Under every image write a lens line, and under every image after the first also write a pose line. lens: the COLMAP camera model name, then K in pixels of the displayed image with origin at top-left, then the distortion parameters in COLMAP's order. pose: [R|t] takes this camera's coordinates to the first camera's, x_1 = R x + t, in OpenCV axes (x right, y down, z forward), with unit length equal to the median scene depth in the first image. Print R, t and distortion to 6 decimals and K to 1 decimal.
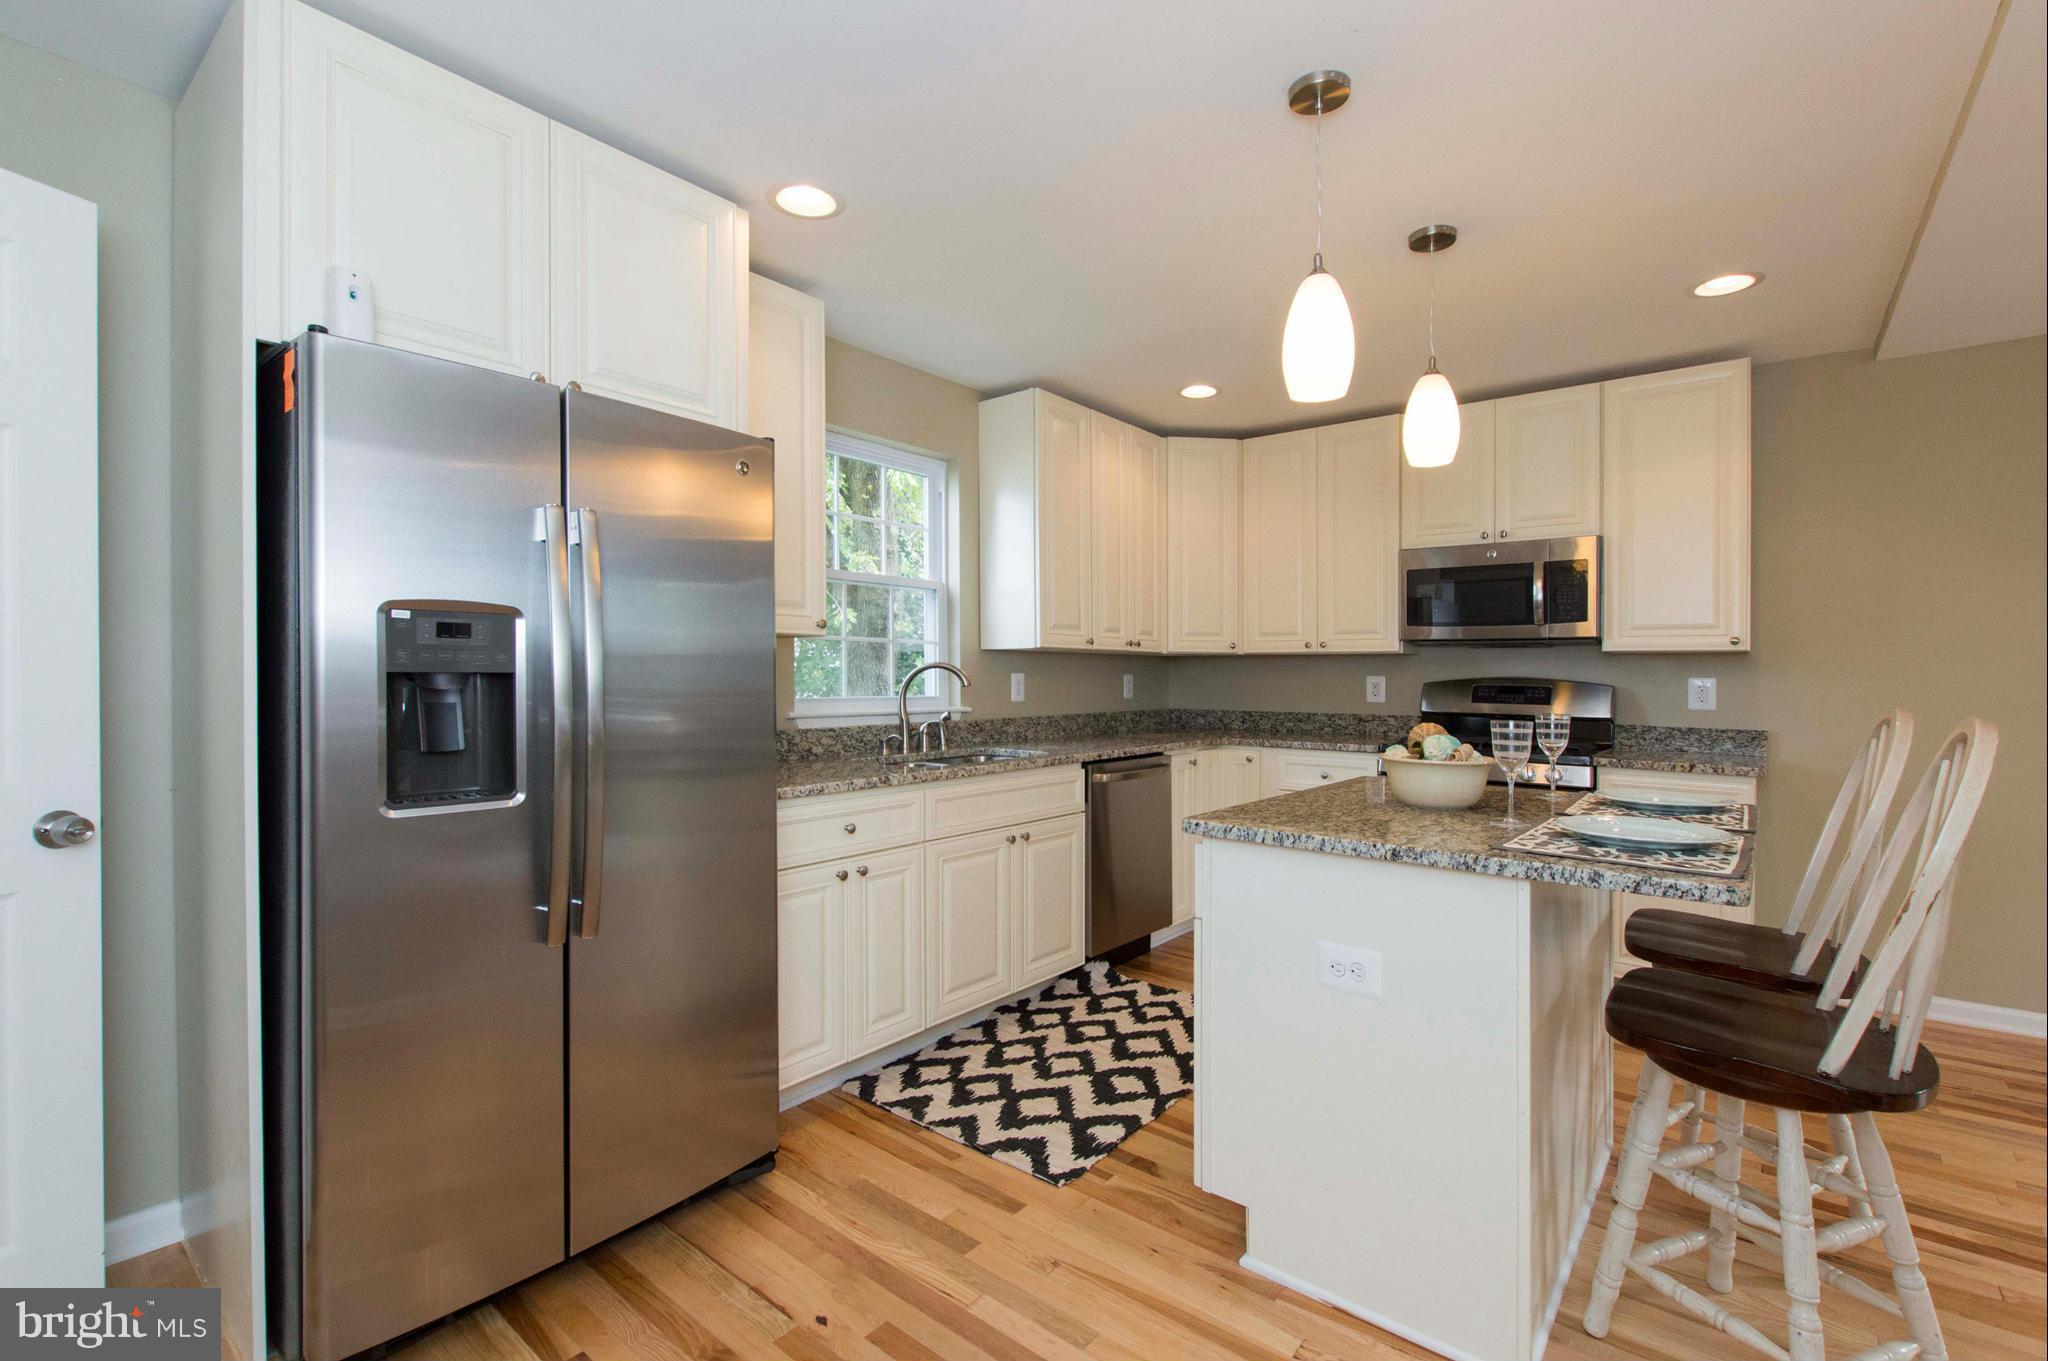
lens RADIAL K [[911.2, 0, 1026.7], [0, 911.2, 664.7], [0, 0, 1]] dist [0.004063, -0.003299]
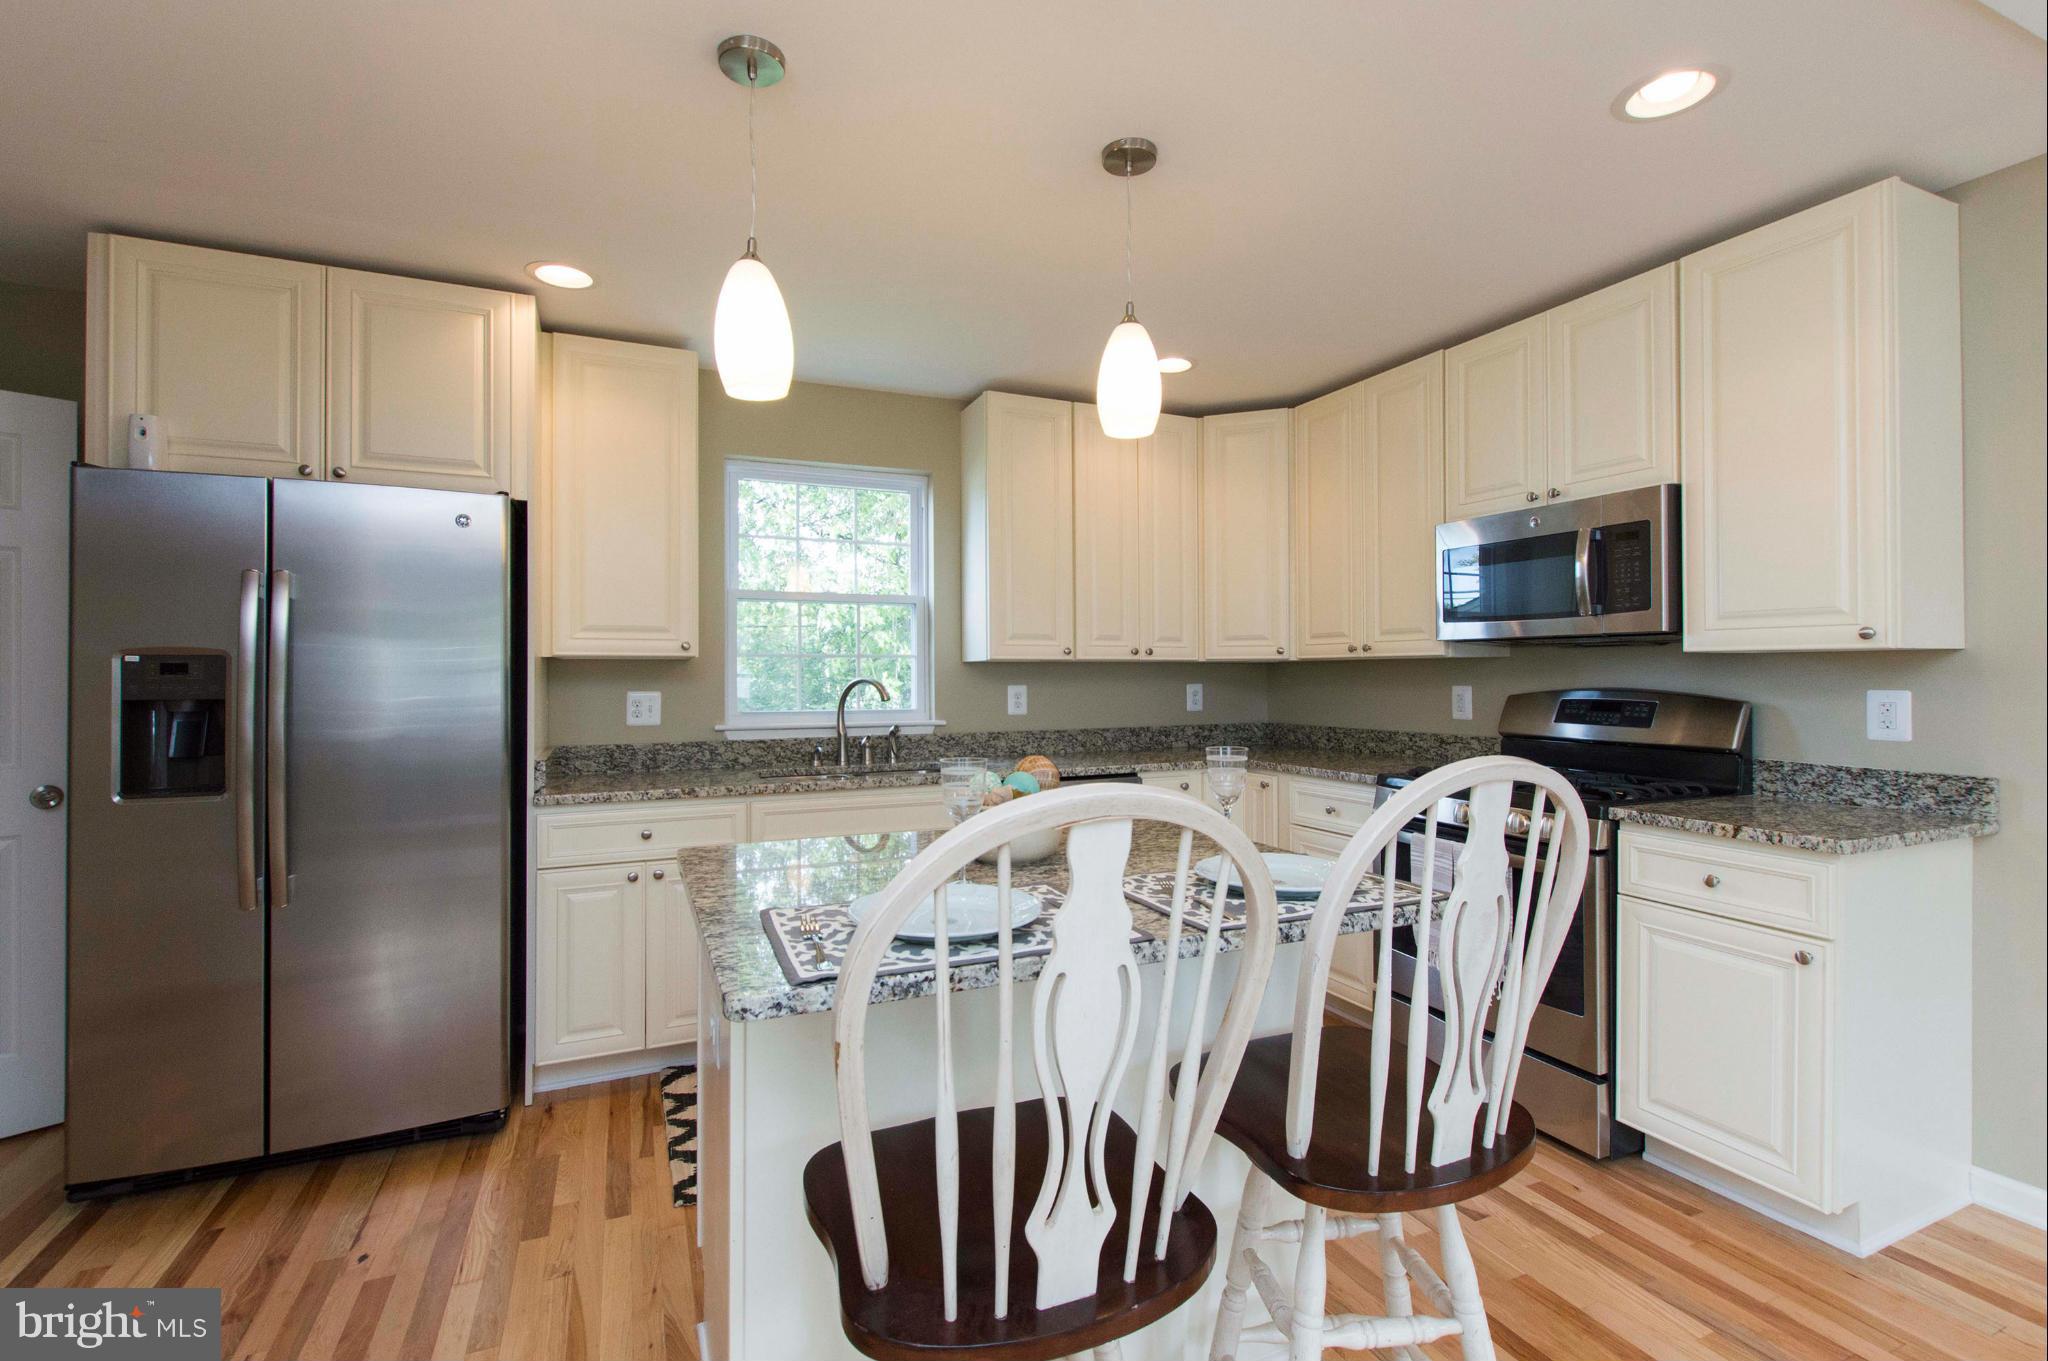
lens RADIAL K [[911.2, 0, 1023.4], [0, 911.2, 667.4], [0, 0, 1]] dist [0.004063, -0.003299]
pose [[0.889953, -0.012984, -0.455868, 0.545665], [0.013604, 0.999906, -0.001922, -0.009460], [0.455850, -0.004491, 0.890046, 0.182430]]
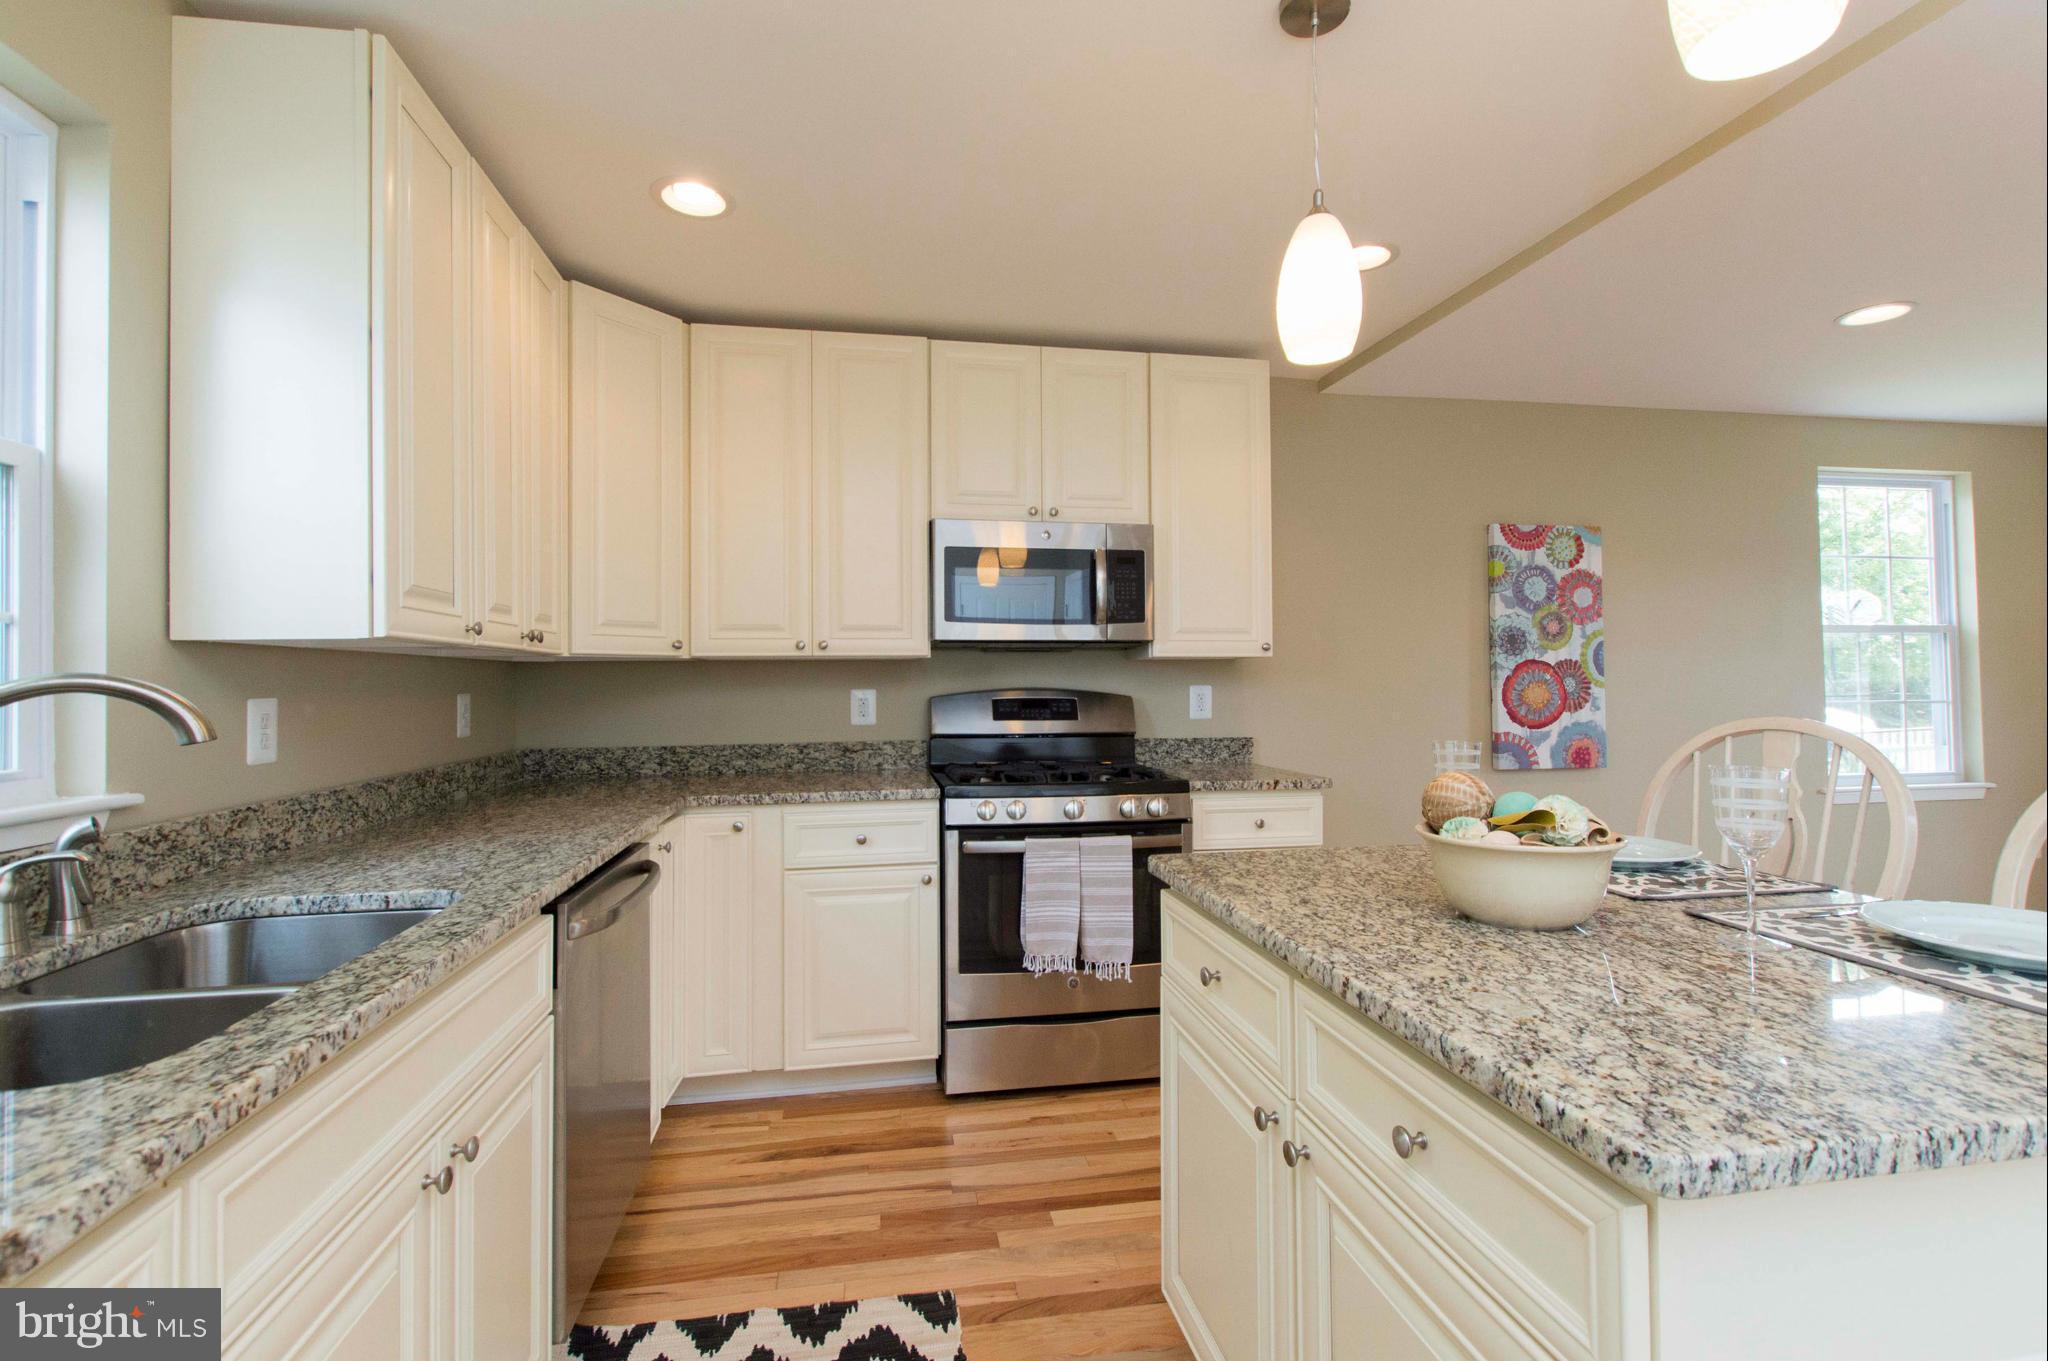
lens RADIAL K [[911.2, 0, 1020.9], [0, 911.2, 661.5], [0, 0, 1]] dist [0.004063, -0.003299]
pose [[0.655963, 0.006330, 0.754767, -0.123453], [0.006545, 0.999880, -0.014073, 0.000864], [-0.754765, 0.014171, 0.655842, 0.561867]]
